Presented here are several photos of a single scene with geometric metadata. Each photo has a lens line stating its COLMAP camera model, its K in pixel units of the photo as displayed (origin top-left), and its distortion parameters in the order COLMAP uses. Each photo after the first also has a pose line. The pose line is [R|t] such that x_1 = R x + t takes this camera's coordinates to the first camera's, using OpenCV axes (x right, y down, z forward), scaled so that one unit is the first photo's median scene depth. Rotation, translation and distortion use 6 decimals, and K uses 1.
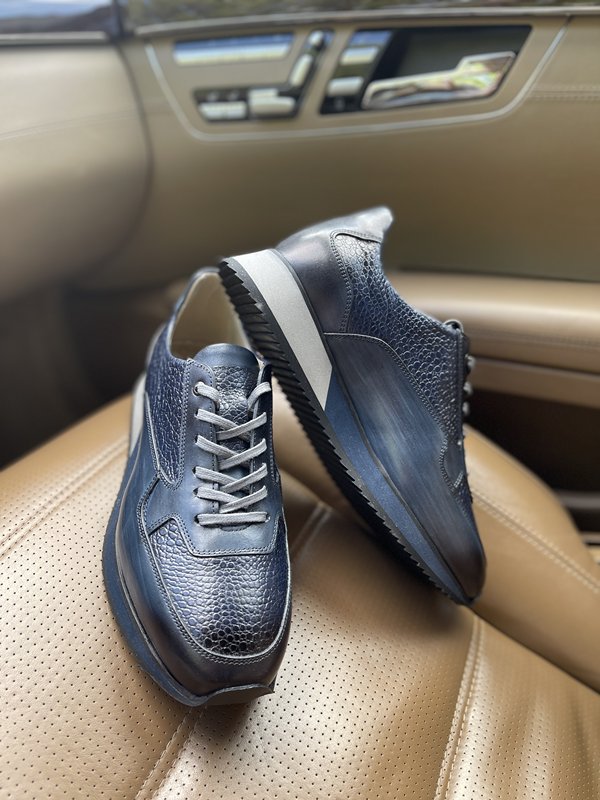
lens RADIAL K [[629.1, 0, 306.8], [0, 629.1, 414.0], [0, 0, 1]] dist [-0.012506, -0.043469]
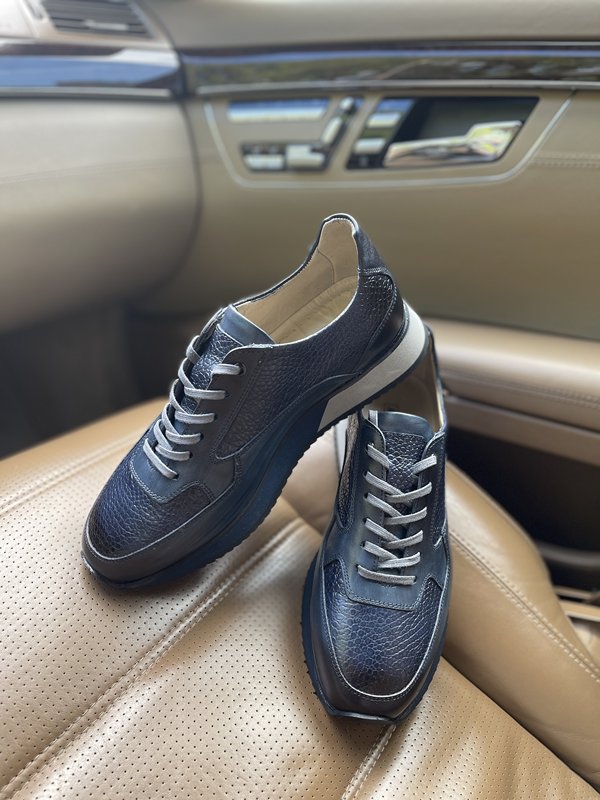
lens RADIAL K [[629.1, 0, 302.0], [0, 629.1, 404.2], [0, 0, 1]] dist [-0.012506, -0.043469]
pose [[0.983286, 0.103863, -0.149537, 0.147190], [-0.116433, 0.990139, -0.077895, 0.027553], [0.139972, 0.094004, 0.985683, -0.065074]]
